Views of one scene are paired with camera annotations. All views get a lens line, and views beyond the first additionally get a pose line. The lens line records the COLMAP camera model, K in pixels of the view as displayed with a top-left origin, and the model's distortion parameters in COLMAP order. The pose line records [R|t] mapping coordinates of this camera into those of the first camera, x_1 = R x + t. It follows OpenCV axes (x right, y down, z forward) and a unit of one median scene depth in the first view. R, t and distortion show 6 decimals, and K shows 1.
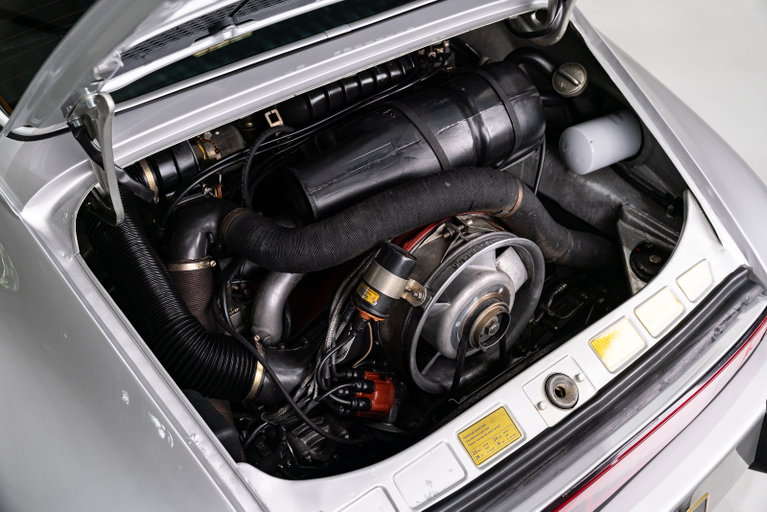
lens RADIAL K [[776.1, 0, 383.5], [0, 776.1, 256.0], [0, 0, 1]] dist [0.002905, -0.003761]
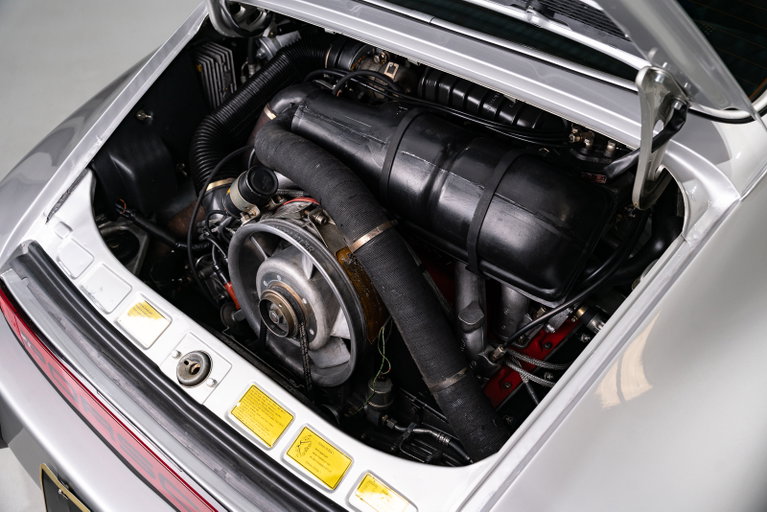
lens RADIAL K [[745.2, 0, 383.5], [0, 745.2, 256.0], [0, 0, 1]] dist [0.009113, 0.000678]
pose [[0.168147, 0.618912, -0.767251, 0.871931], [-0.649391, 0.655122, 0.386144, -0.426783], [0.741632, 0.433317, 0.512073, 0.599066]]
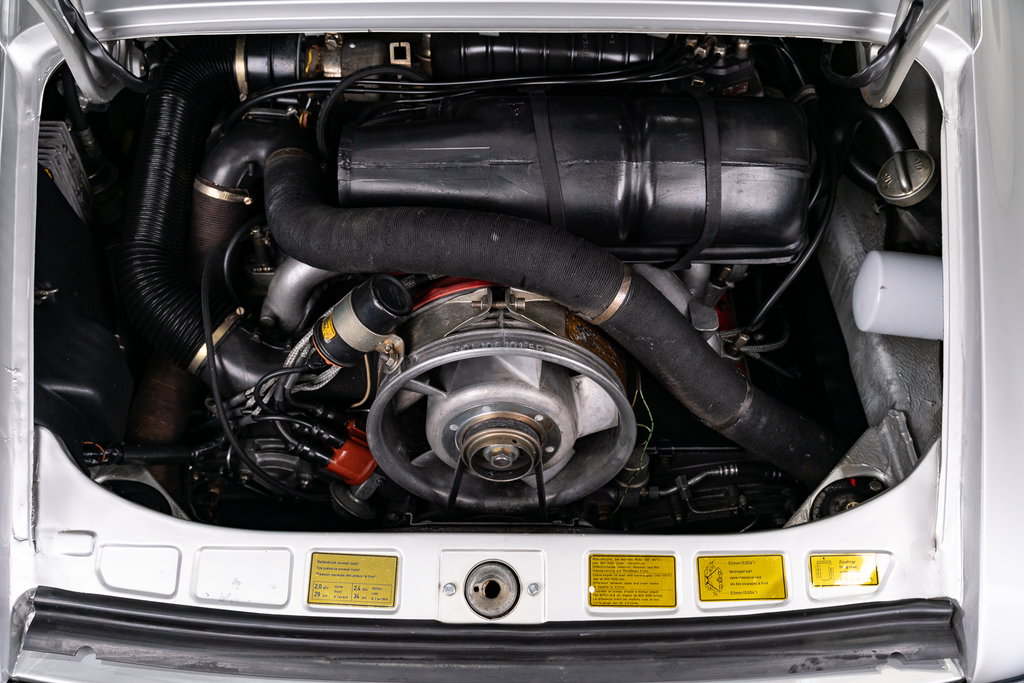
lens RADIAL K [[997.8, 0, 512.0], [0, 997.8, 341.5], [0, 0, 1]] dist [-0.011057, -0.009786]
pose [[0.779629, 0.474099, -0.409156, 0.470929], [-0.414089, 0.880406, 0.231120, -0.210050], [0.469797, -0.010761, 0.882709, 0.240175]]
